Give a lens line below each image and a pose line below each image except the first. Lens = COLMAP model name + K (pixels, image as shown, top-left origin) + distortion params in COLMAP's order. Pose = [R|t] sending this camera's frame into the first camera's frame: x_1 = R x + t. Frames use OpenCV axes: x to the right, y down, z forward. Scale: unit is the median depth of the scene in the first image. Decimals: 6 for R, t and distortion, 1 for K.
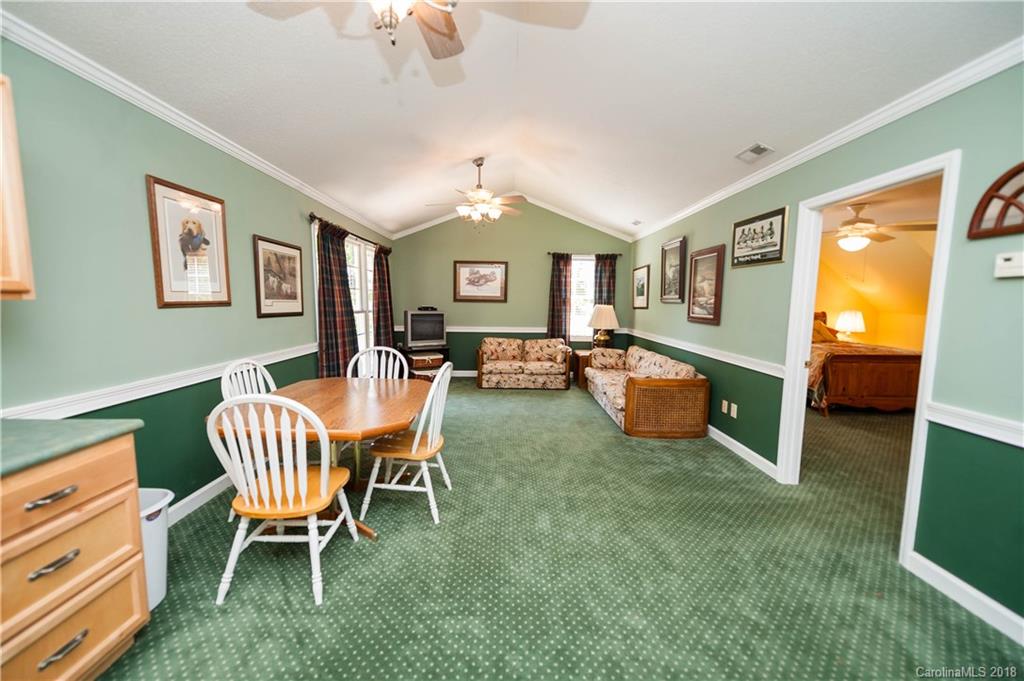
lens RADIAL K [[403.3, 0, 514.4], [0, 403.3, 342.2], [0, 0, 1]] dist [0.010663, -0.000211]
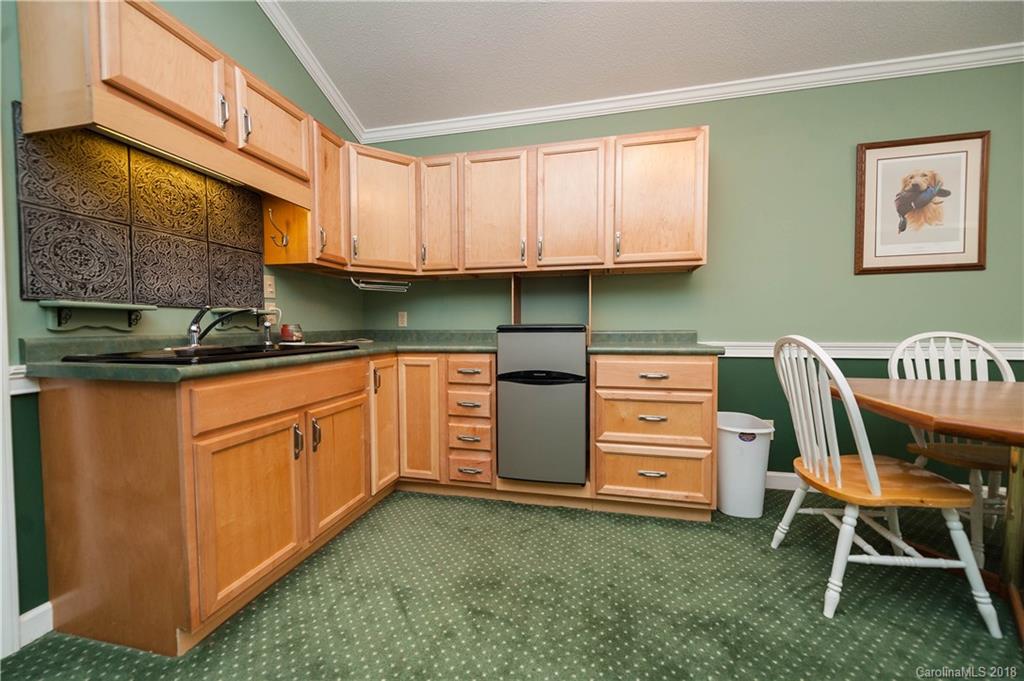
lens RADIAL K [[403.3, 0, 514.1], [0, 403.3, 340.5], [0, 0, 1]] dist [0.010663, -0.000211]
pose [[-0.218624, 0.020415, -0.975596, 0.275072], [-0.100438, 0.994000, 0.043308, 0.112871], [0.970626, 0.107455, -0.215262, 0.390164]]
